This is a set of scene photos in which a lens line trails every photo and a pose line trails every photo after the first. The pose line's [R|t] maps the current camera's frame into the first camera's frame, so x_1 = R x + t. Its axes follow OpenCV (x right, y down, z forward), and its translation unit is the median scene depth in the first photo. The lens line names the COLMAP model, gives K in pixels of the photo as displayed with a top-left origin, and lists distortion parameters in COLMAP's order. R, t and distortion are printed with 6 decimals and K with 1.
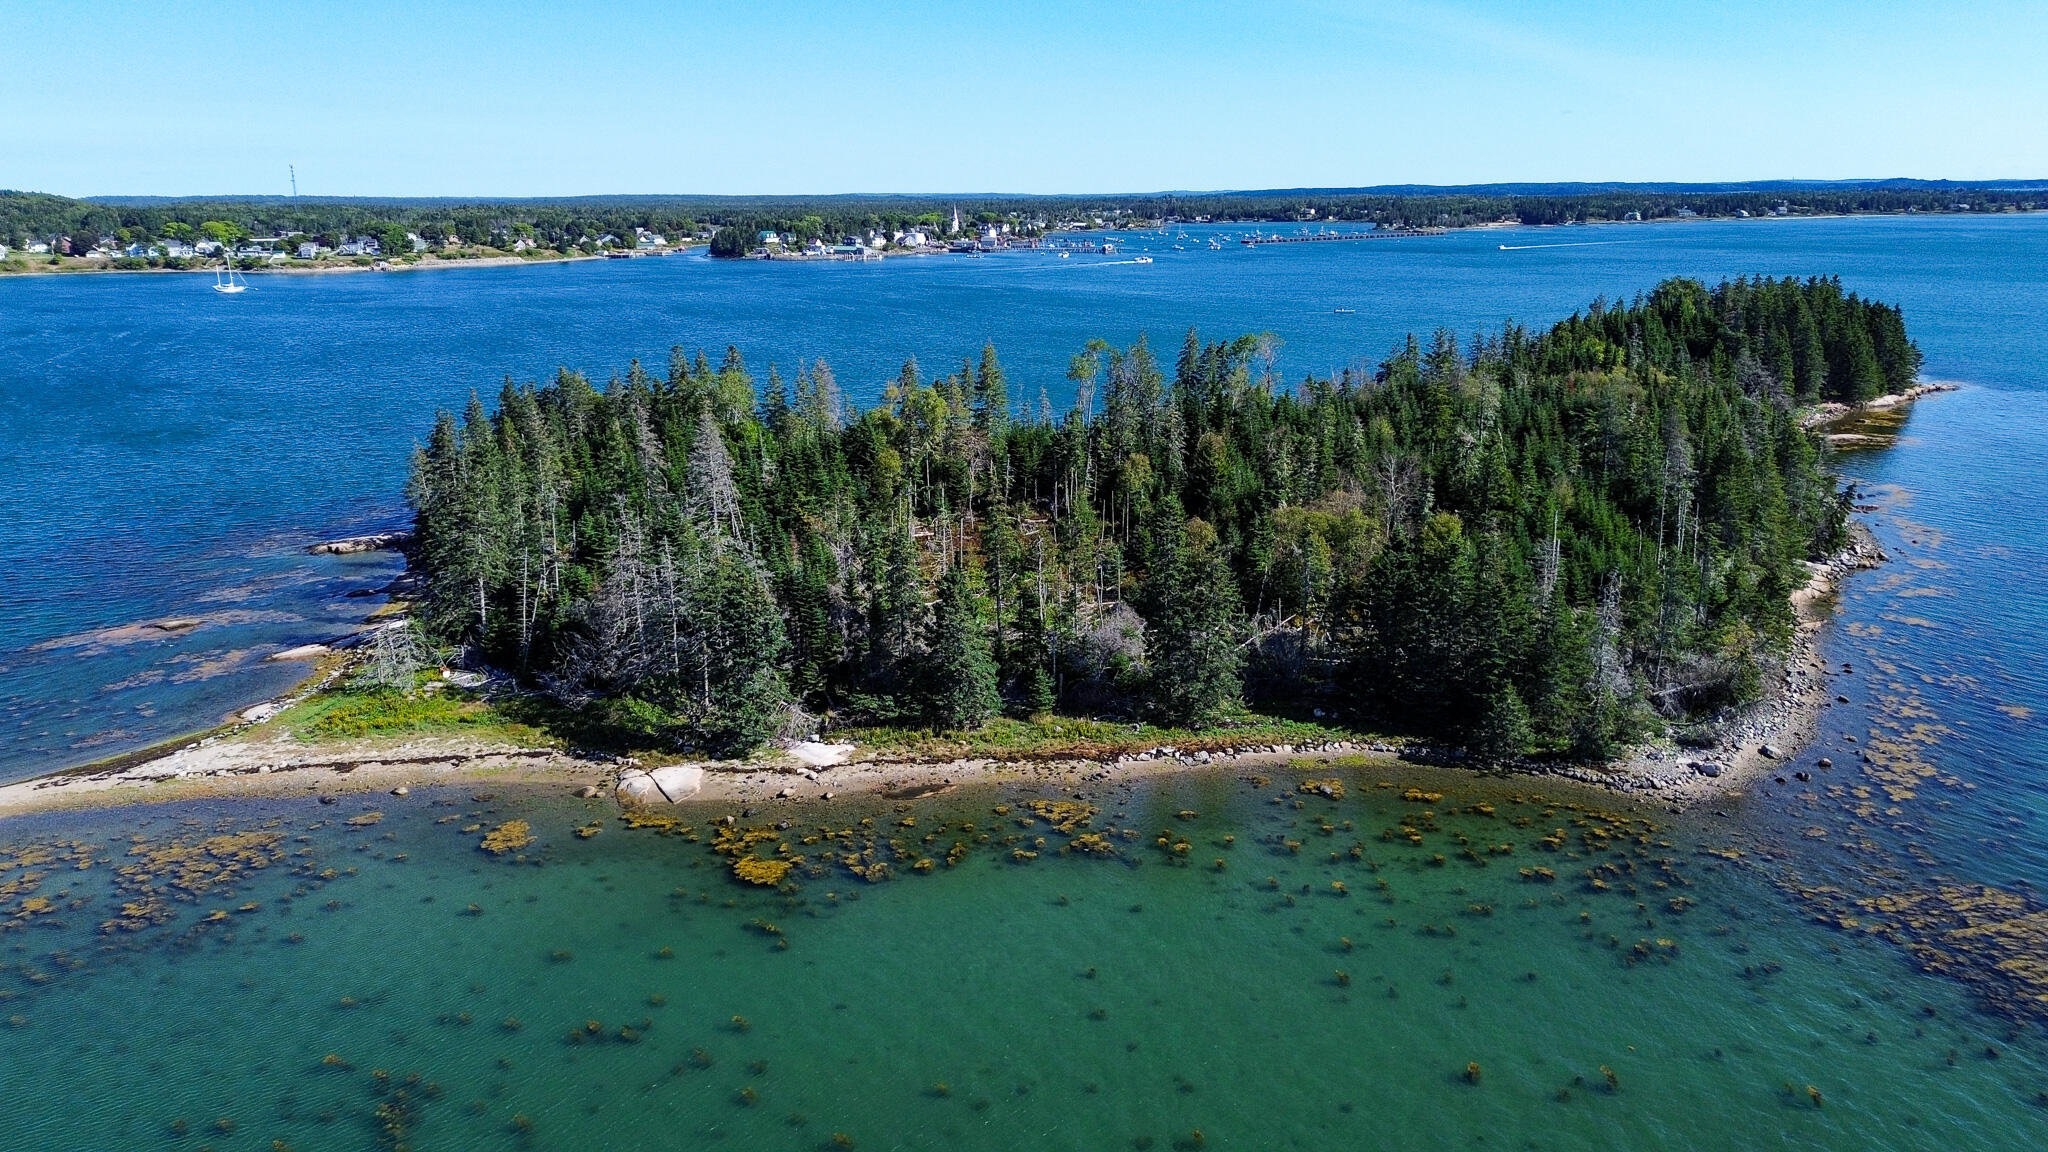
lens RADIAL K [[1450.1, 0, 1030.6], [0, 1450.1, 578.8], [0, 0, 1]] dist [0.061007, -0.060120]
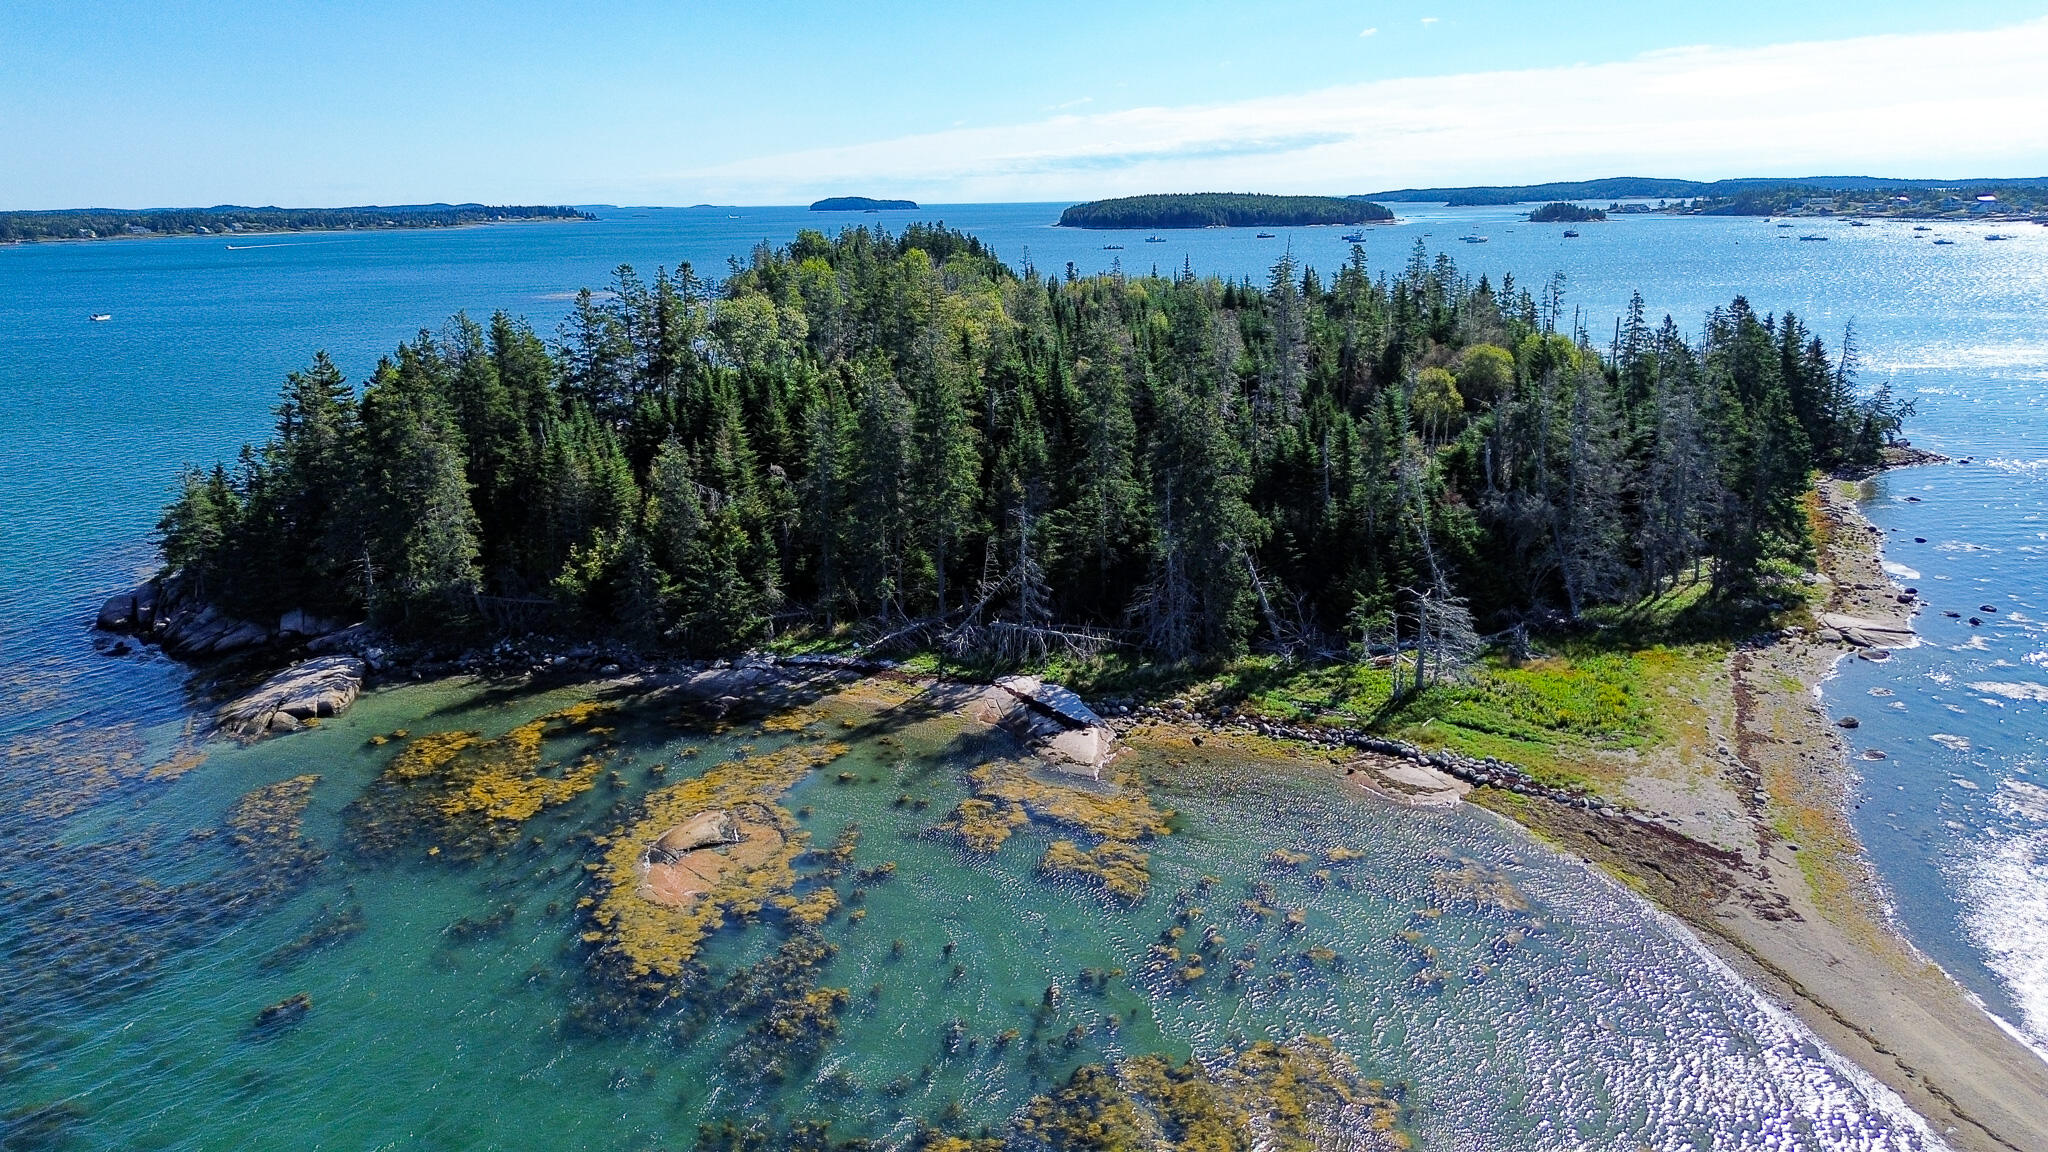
lens RADIAL K [[1448.6, 0, 1027.0], [0, 1448.6, 559.5], [0, 0, 1]] dist [0.086651, -0.098240]
pose [[0.519969, -0.202710, 0.829784, -0.881230], [0.229455, 0.968875, 0.092905, -0.069508], [-0.822790, 0.142091, 0.550298, 0.652565]]
